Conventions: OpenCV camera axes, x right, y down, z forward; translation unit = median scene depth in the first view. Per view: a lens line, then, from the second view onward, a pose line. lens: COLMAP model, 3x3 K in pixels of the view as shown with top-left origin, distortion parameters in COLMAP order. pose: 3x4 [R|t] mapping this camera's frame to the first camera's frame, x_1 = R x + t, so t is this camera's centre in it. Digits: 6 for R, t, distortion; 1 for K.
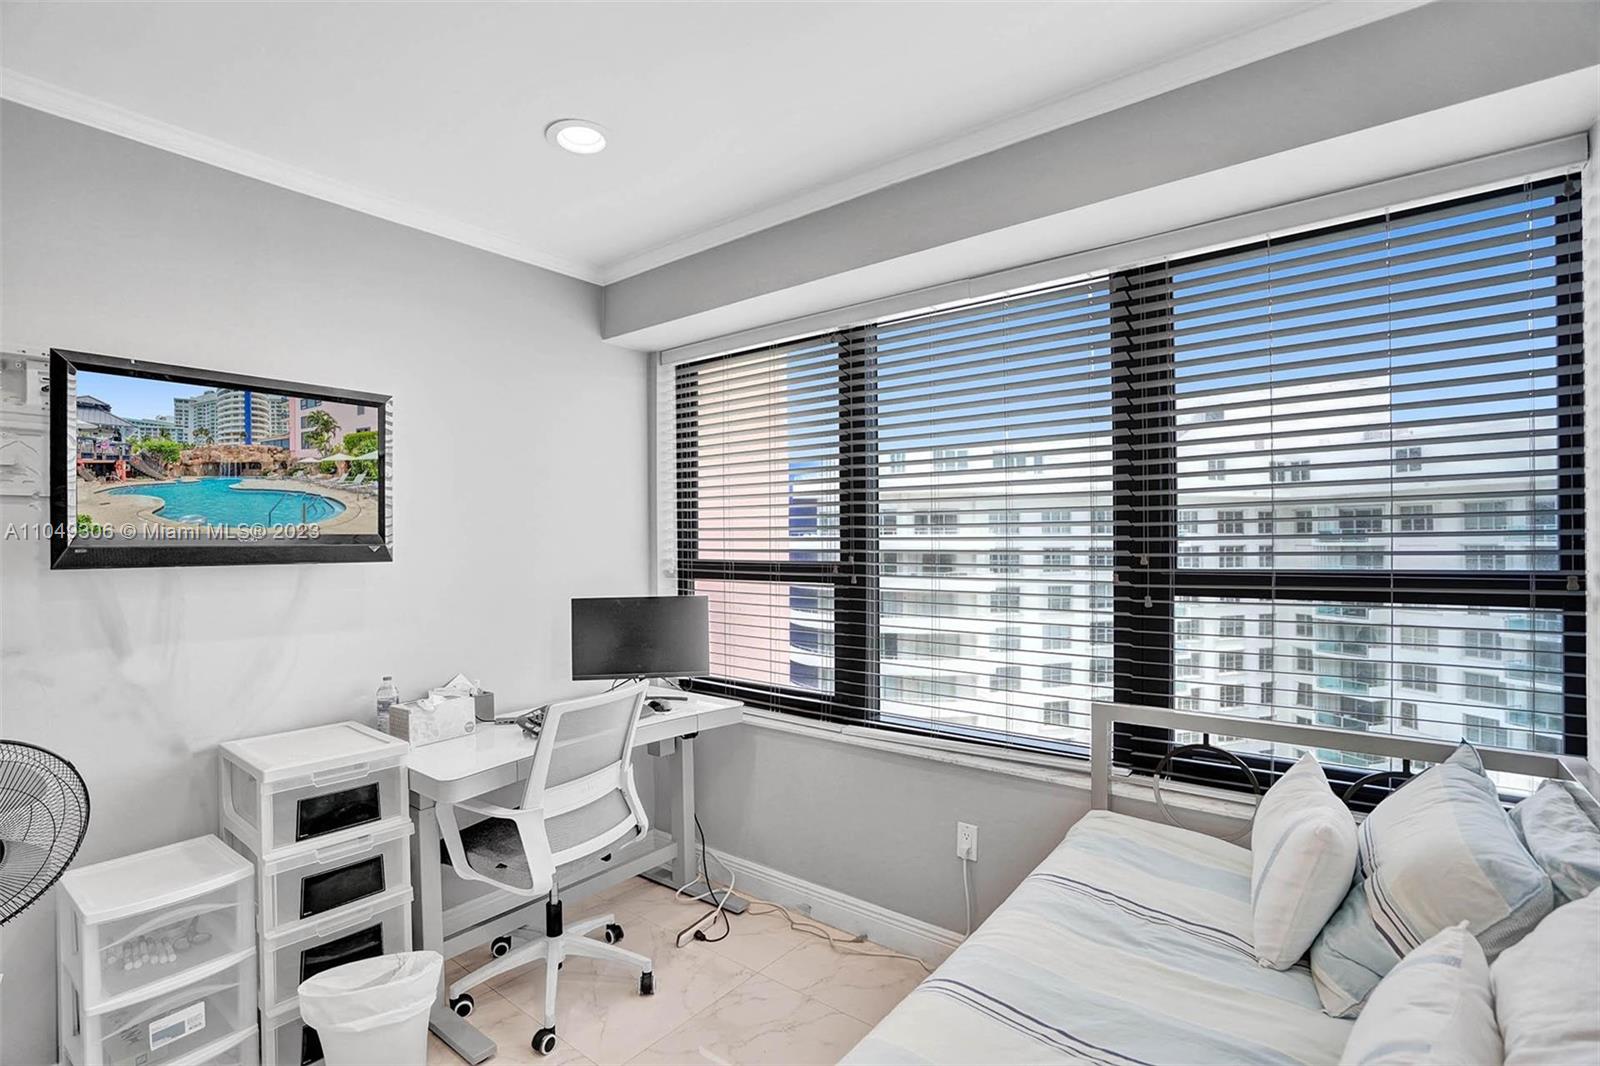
lens RADIAL K [[741.9, 0, 795.1], [0, 741.9, 543.1], [0, 0, 1]] dist [-0.058450, 0.022349]
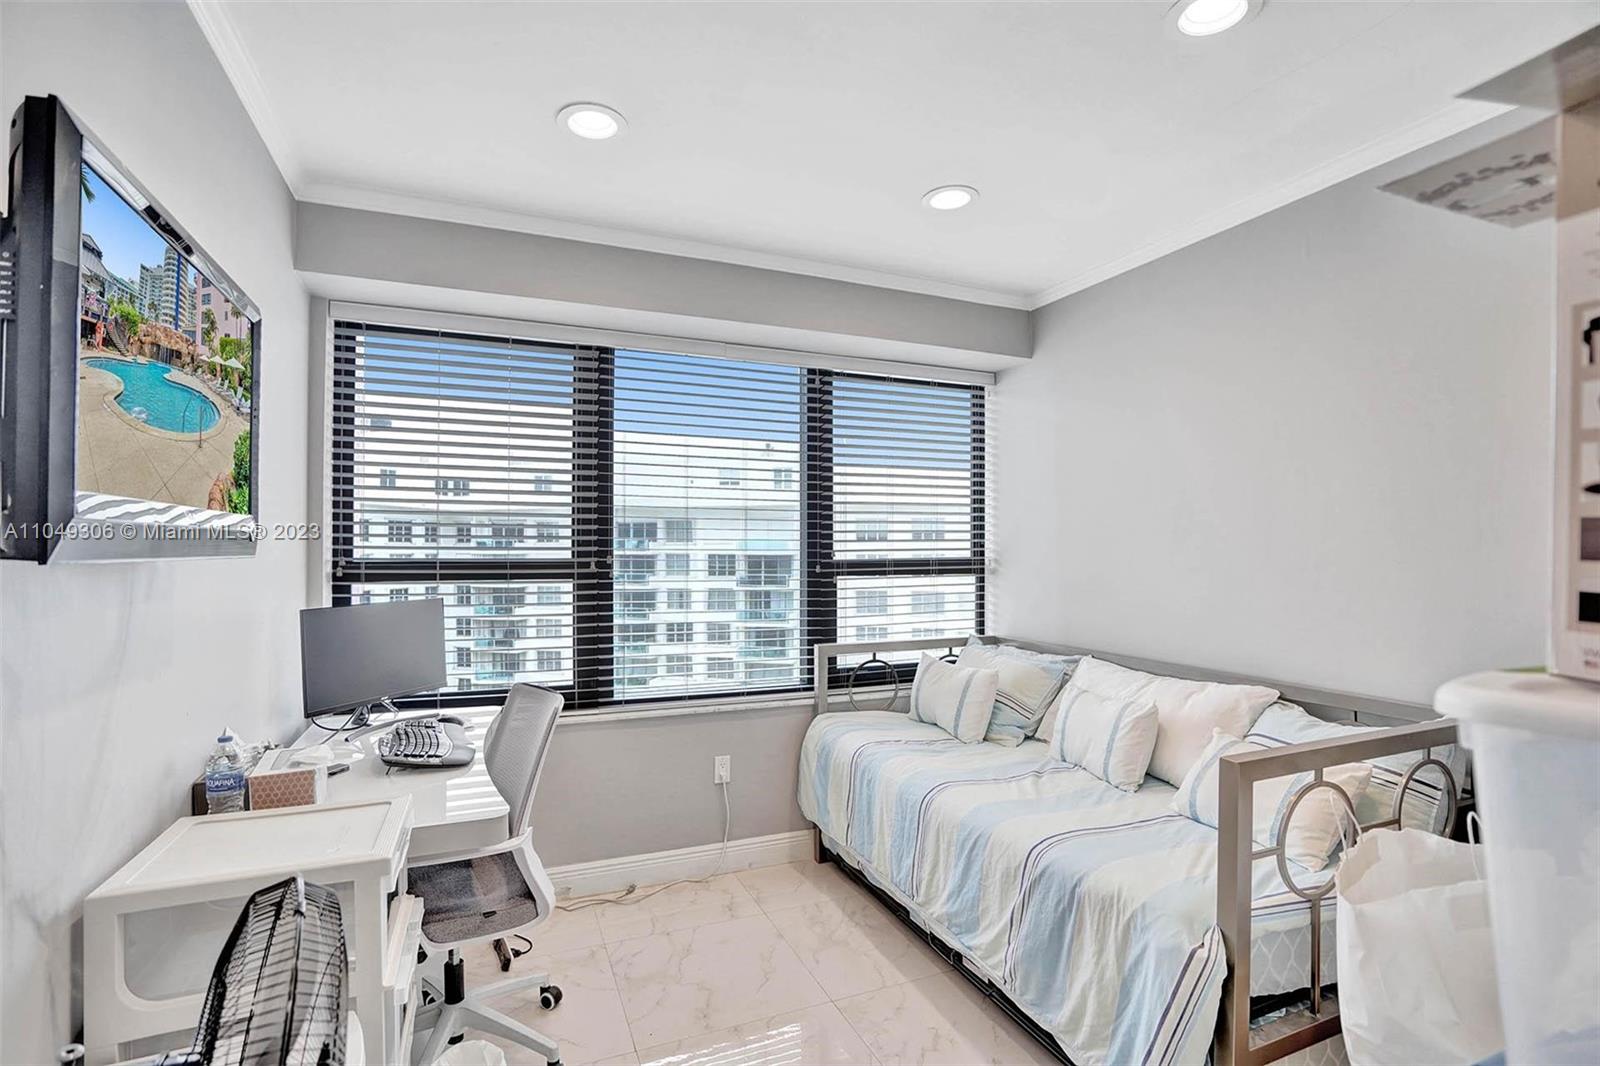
lens RADIAL K [[741.9, 0, 795.1], [0, 741.9, 543.1], [0, 0, 1]] dist [-0.058450, 0.022349]
pose [[0.478139, 0.014936, 0.878157, -0.964685], [-0.003212, 0.999878, -0.015257, 0.023301], [-0.878279, 0.004474, 0.478128, 0.277968]]
